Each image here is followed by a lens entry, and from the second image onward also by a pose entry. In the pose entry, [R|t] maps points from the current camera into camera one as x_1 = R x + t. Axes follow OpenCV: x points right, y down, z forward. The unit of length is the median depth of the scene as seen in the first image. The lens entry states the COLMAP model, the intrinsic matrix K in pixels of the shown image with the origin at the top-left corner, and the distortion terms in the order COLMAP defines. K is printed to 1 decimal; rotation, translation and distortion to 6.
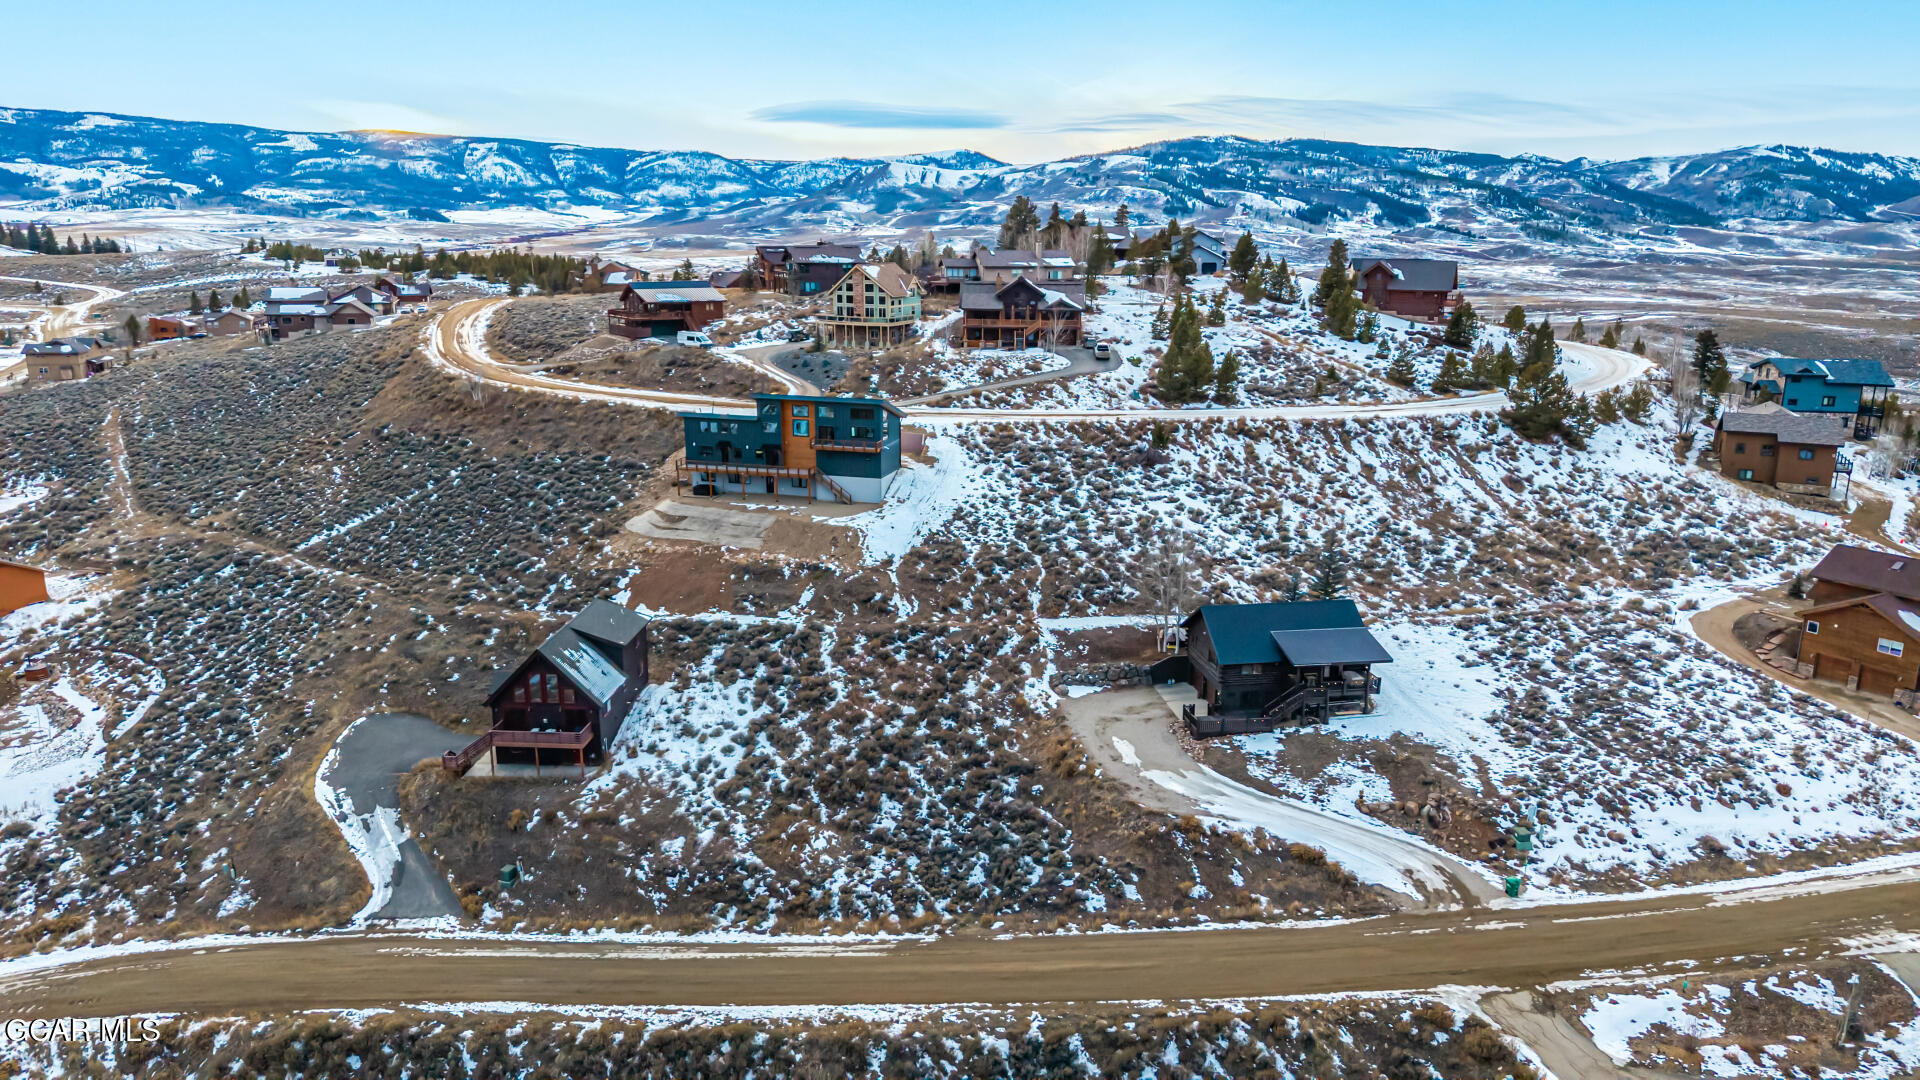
lens RADIAL K [[1282.8, 0, 967.9], [0, 1282.8, 537.1], [0, 0, 1]] dist [0.028121, -0.031998]
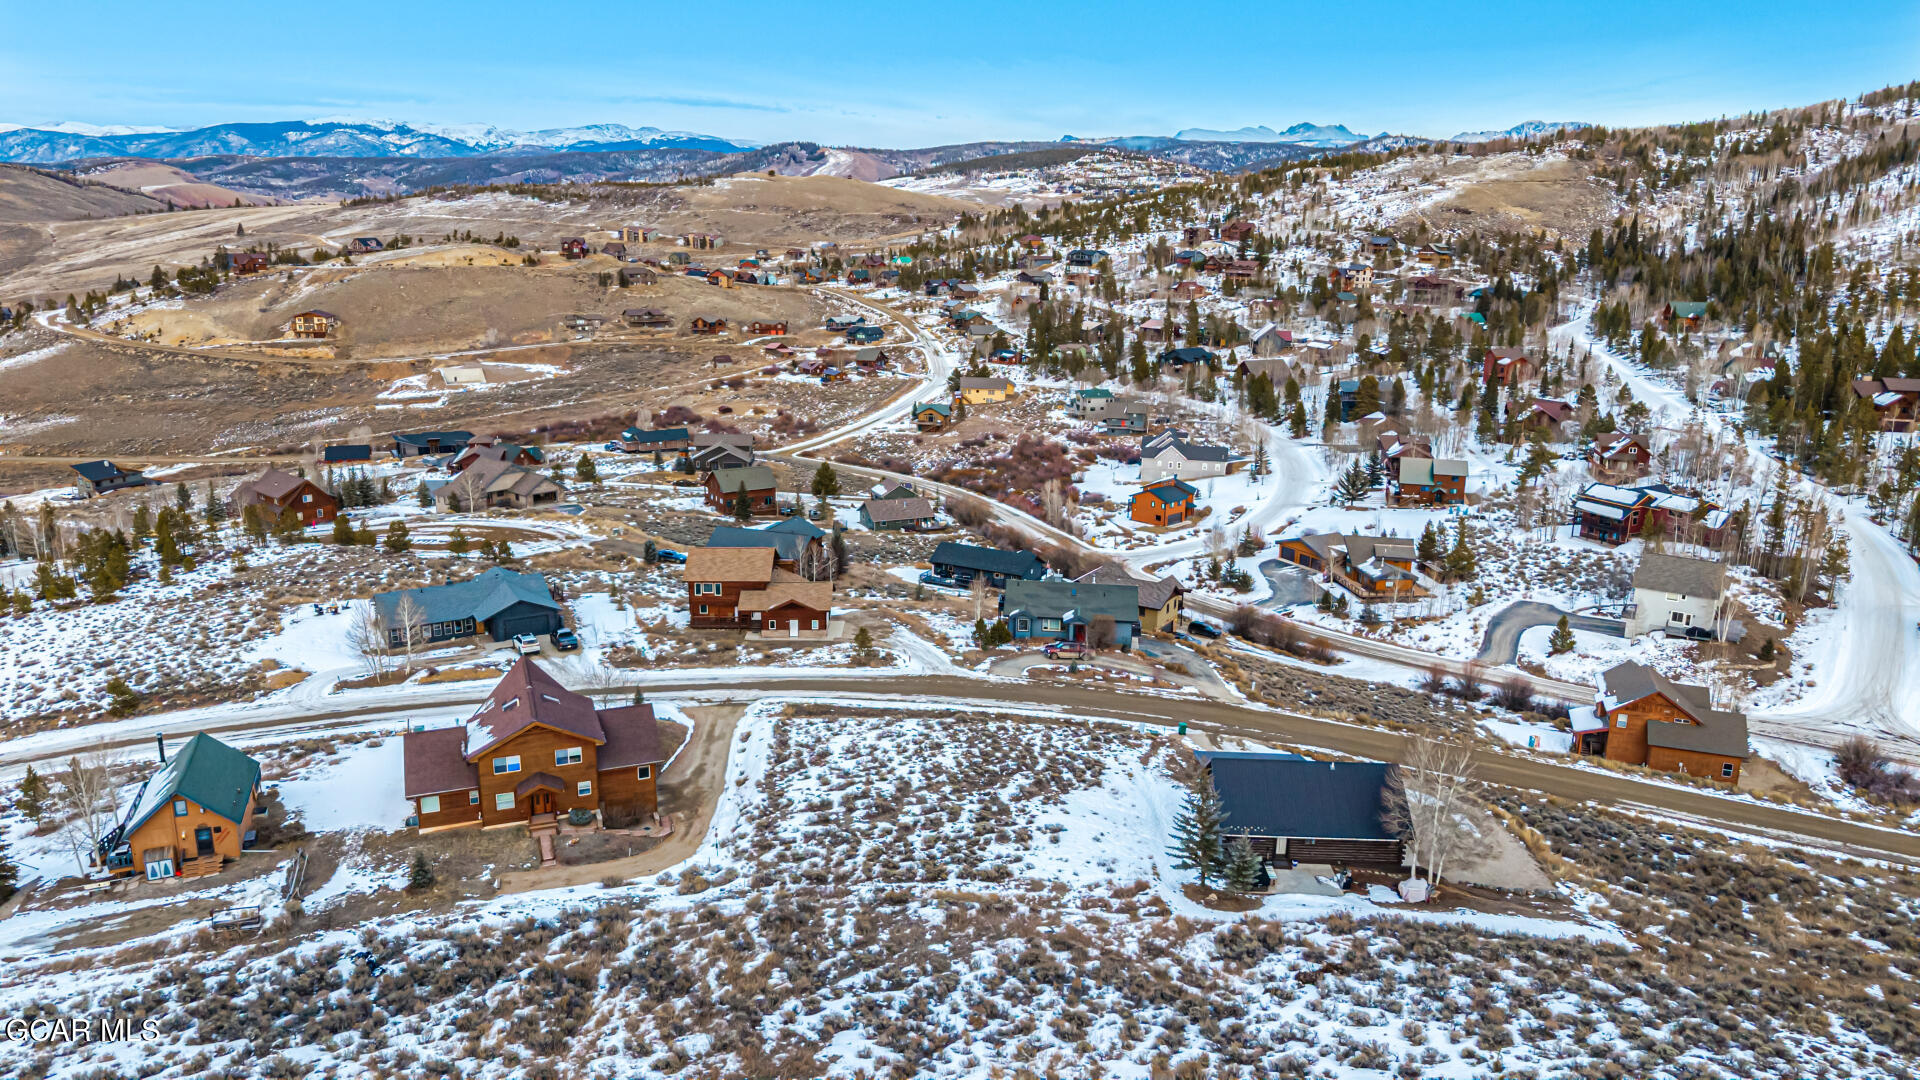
lens RADIAL K [[1282.8, 0, 967.9], [0, 1282.8, 537.1], [0, 0, 1]] dist [0.028121, -0.031998]
pose [[-0.981963, -0.069046, 0.176015, 0.297569], [0.022101, 0.882638, 0.469534, -0.453634], [-0.187777, 0.464955, -0.865192, 1.588859]]
